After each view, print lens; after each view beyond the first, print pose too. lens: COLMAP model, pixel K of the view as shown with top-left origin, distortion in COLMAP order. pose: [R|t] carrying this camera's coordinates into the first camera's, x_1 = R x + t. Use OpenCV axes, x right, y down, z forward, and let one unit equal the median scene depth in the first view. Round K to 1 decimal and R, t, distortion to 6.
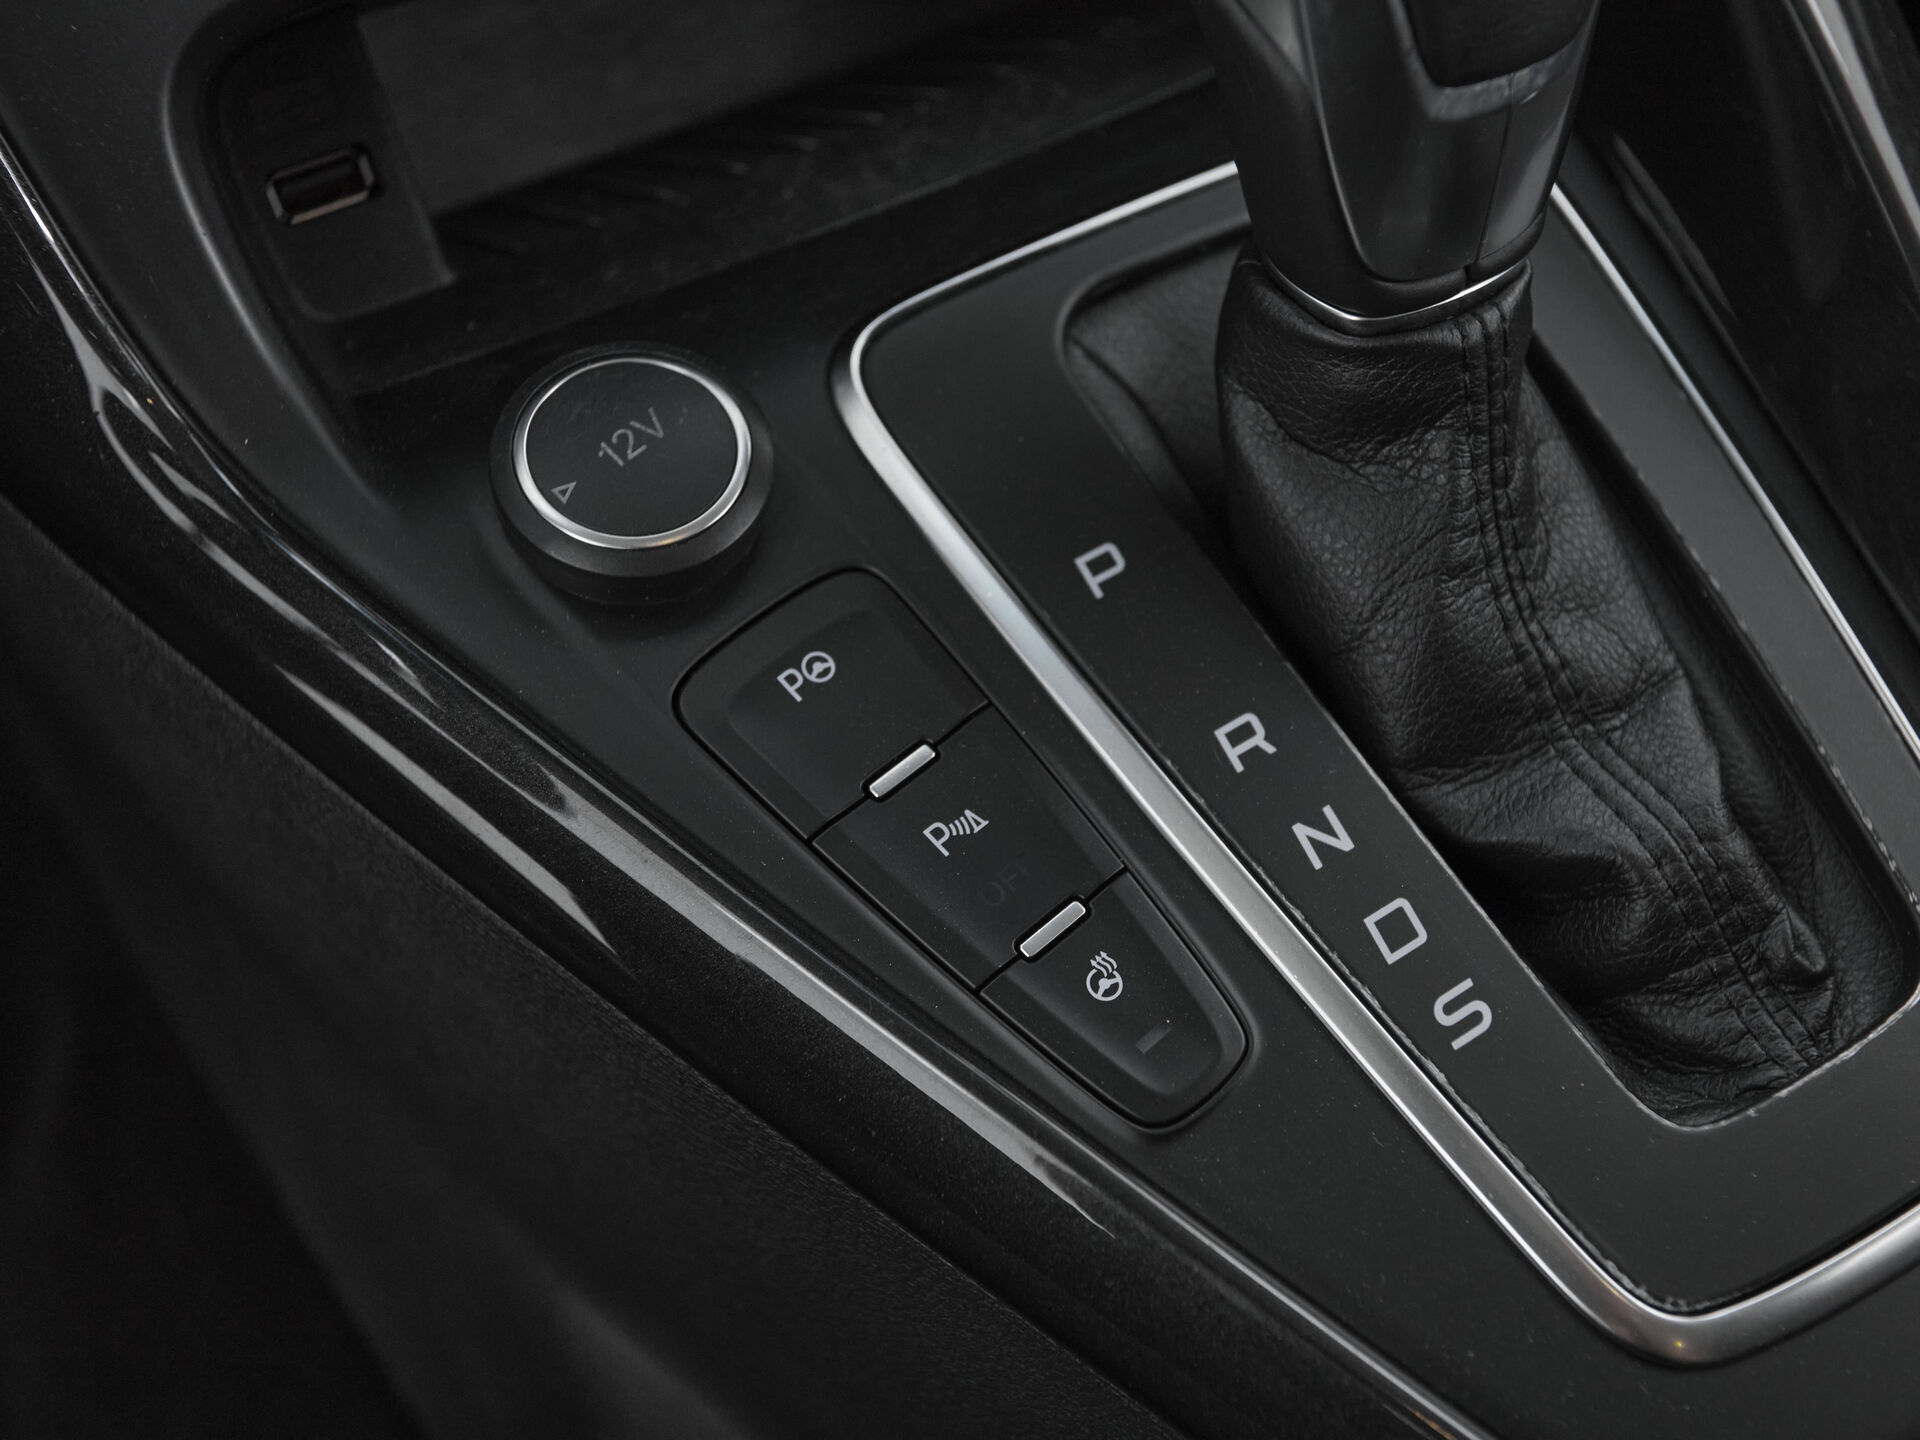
lens RADIAL K [[2326.4, 0, 960.0], [0, 2326.4, 720.0], [0, 0, 1]] dist [0.011300, 0.086822]
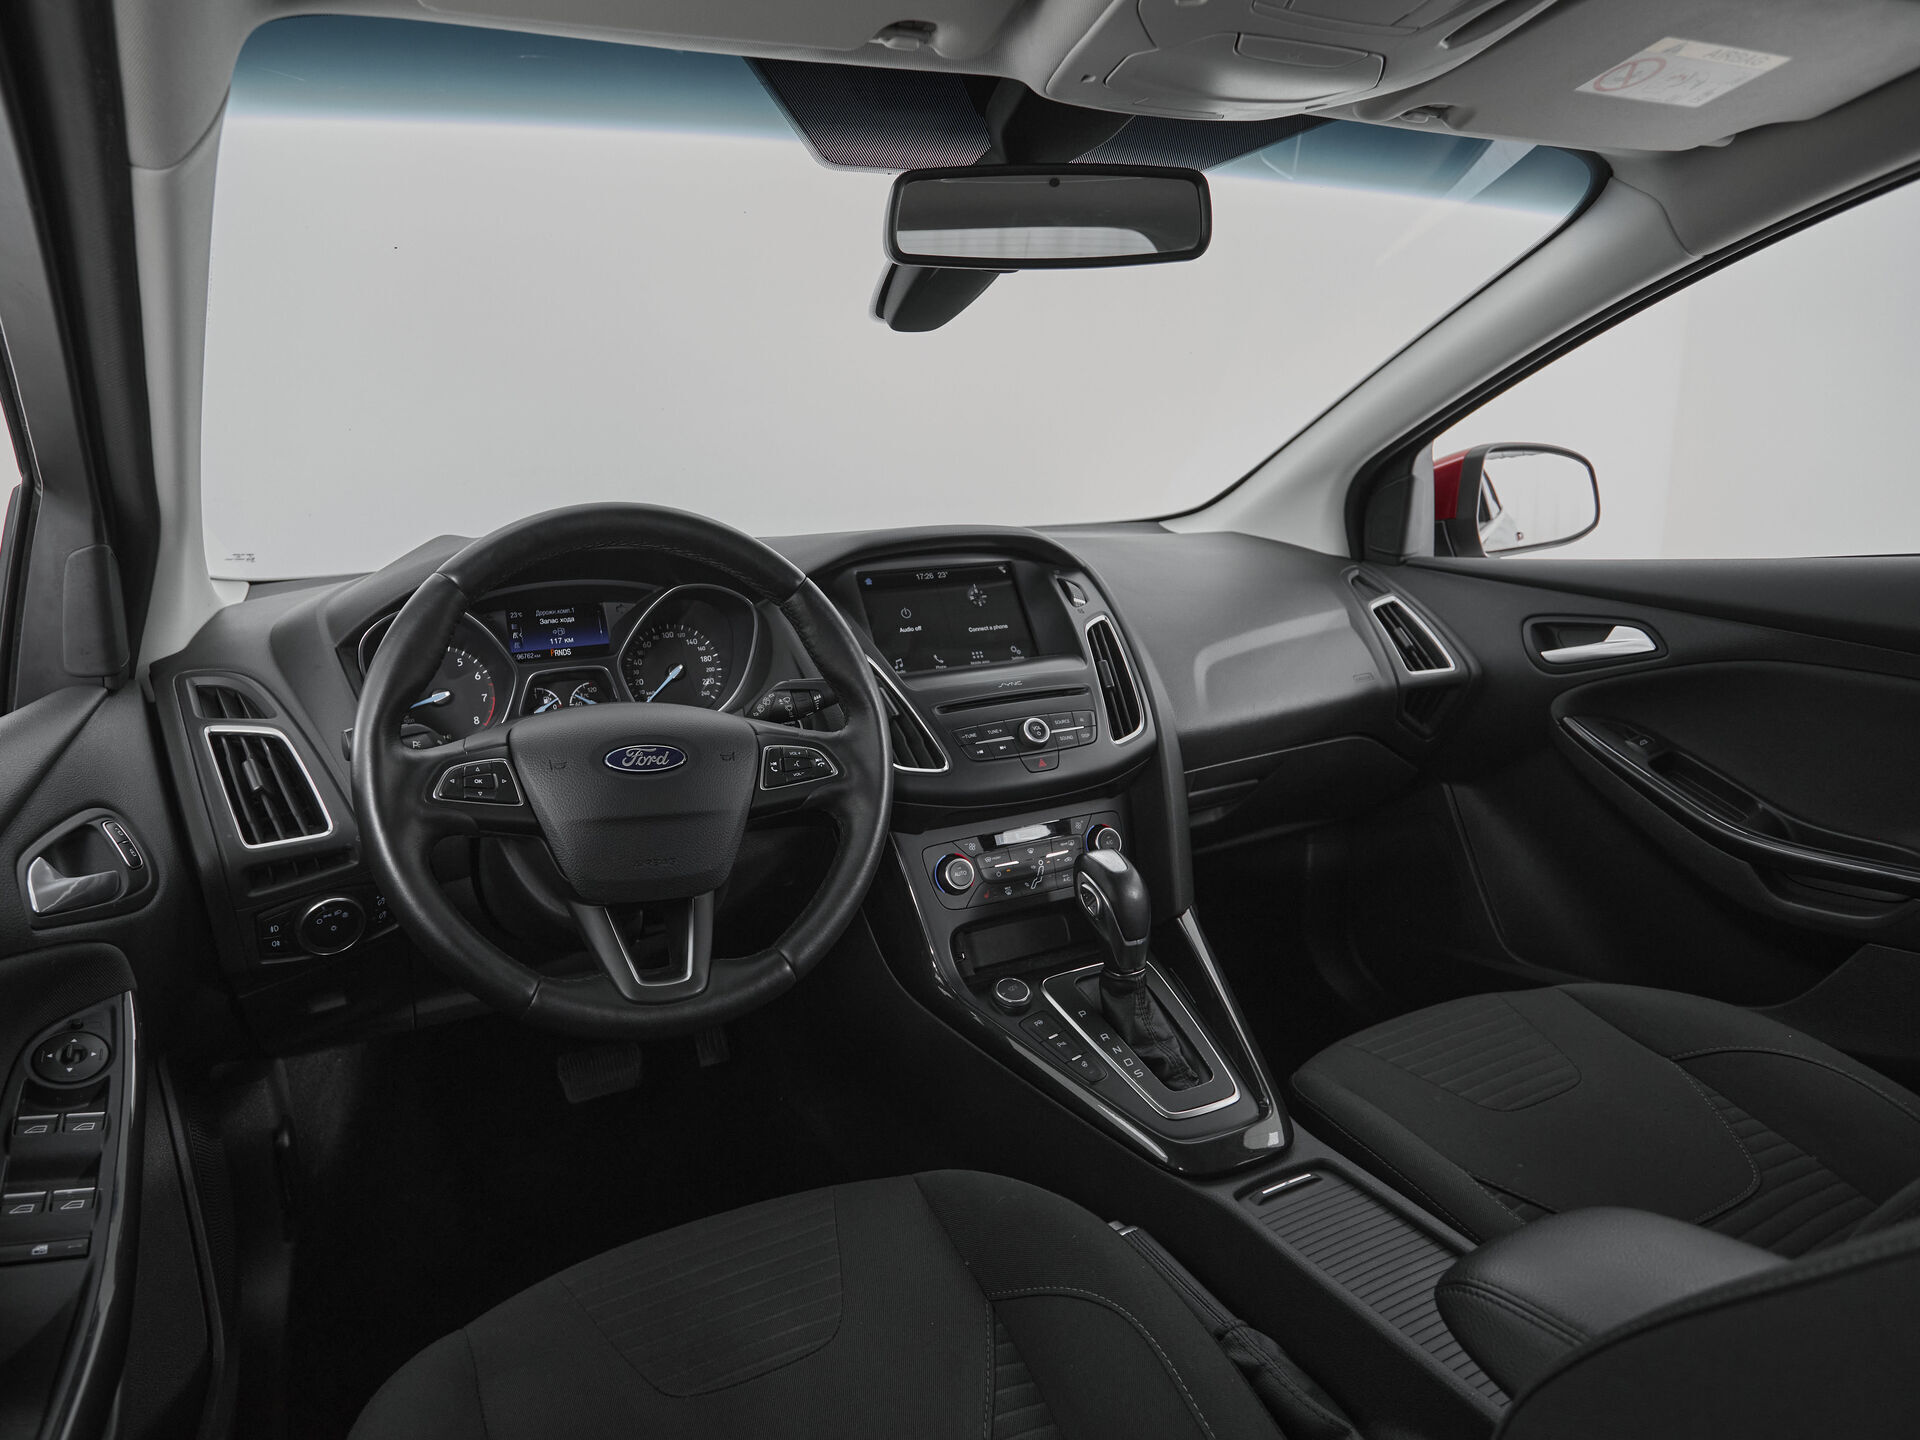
lens RADIAL K [[1099.5, 0, 827.7], [0, 1099.5, 716.5], [0, 0, 1]] dist [0.006473, 0.000207]
pose [[0.986820, 0.017351, -0.160890, -0.171854], [-0.102902, 0.834613, -0.541139, 1.033516], [0.124892, 0.550563, 0.825398, -2.220117]]
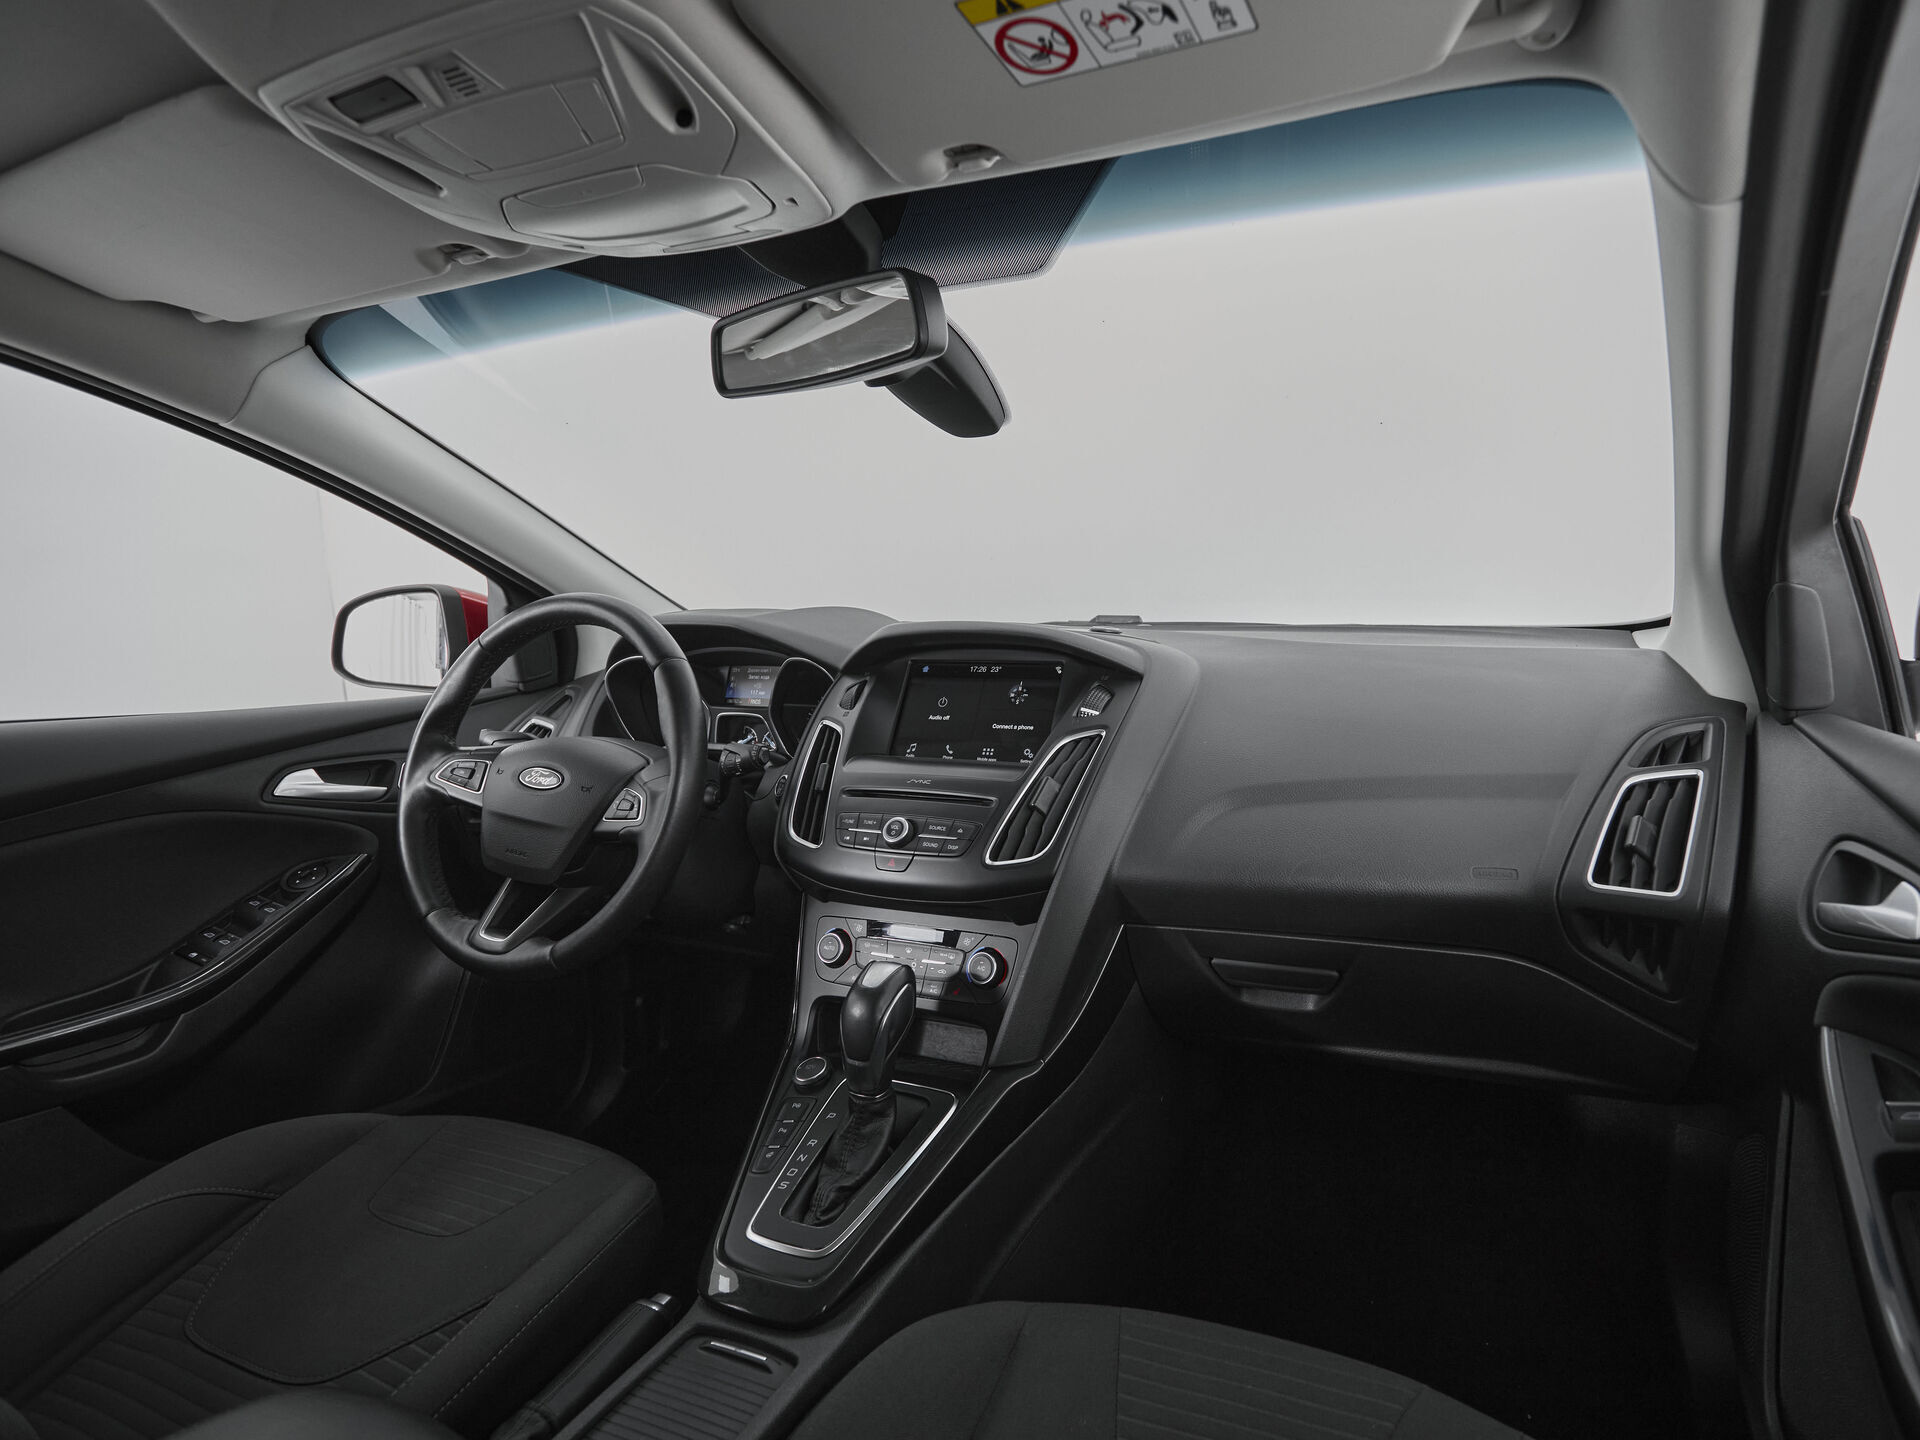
lens RADIAL K [[1019.4, 0, 1083.2], [0, 1019.4, 721.4], [0, 0, 1]] dist [-0.001802, -0.000145]
pose [[0.563269, 0.125659, -0.816662, 2.773848], [-0.582737, 0.761117, -0.284814, -0.526844], [0.585786, 0.636326, 0.501940, -0.771280]]
